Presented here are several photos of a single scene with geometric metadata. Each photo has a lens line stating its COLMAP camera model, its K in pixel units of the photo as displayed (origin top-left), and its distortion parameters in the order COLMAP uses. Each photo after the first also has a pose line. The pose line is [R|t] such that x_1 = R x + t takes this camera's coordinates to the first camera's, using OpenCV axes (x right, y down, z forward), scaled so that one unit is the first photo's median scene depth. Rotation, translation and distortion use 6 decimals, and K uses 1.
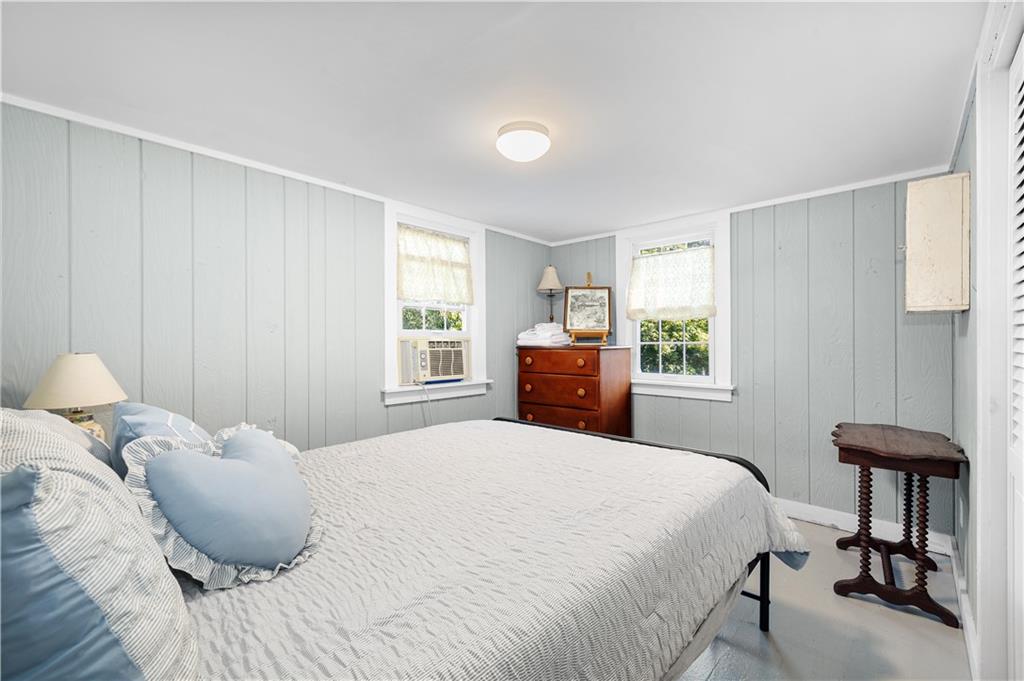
lens RADIAL K [[448.1, 0, 512.0], [0, 448.1, 340.5], [0, 0, 1]] dist [-0.000413, -0.000274]
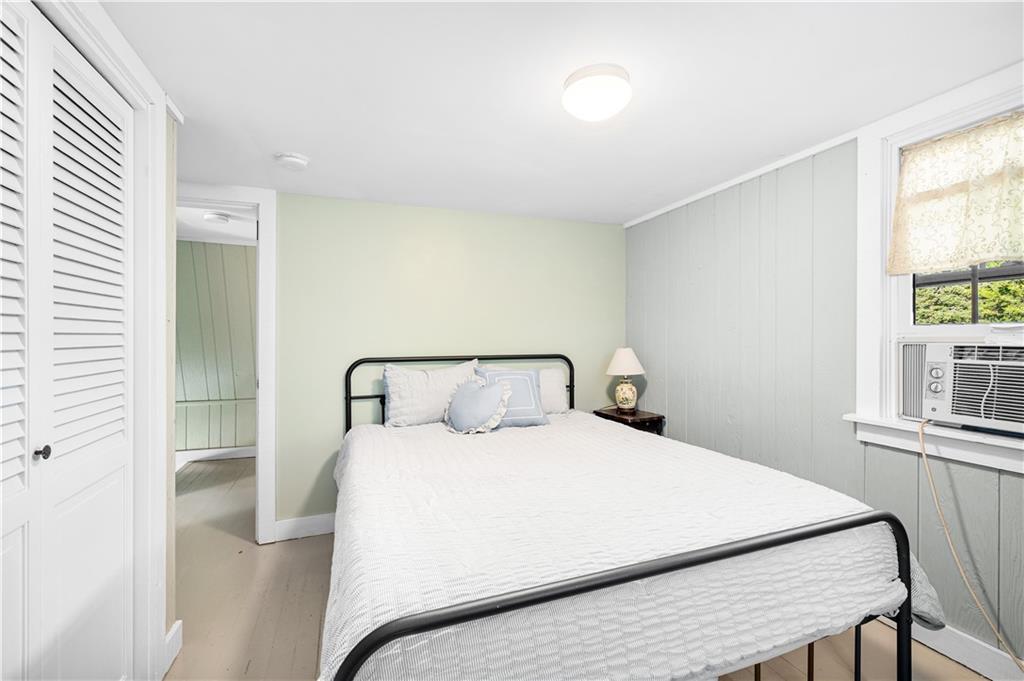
lens RADIAL K [[448.1, 0, 512.0], [0, 448.1, 340.5], [0, 0, 1]] dist [-0.000413, -0.000274]
pose [[-0.450026, 0.003179, -0.893010, 0.507686], [-0.001230, 0.999991, 0.004179, -0.005534], [0.893015, 0.002979, -0.450018, 0.787430]]
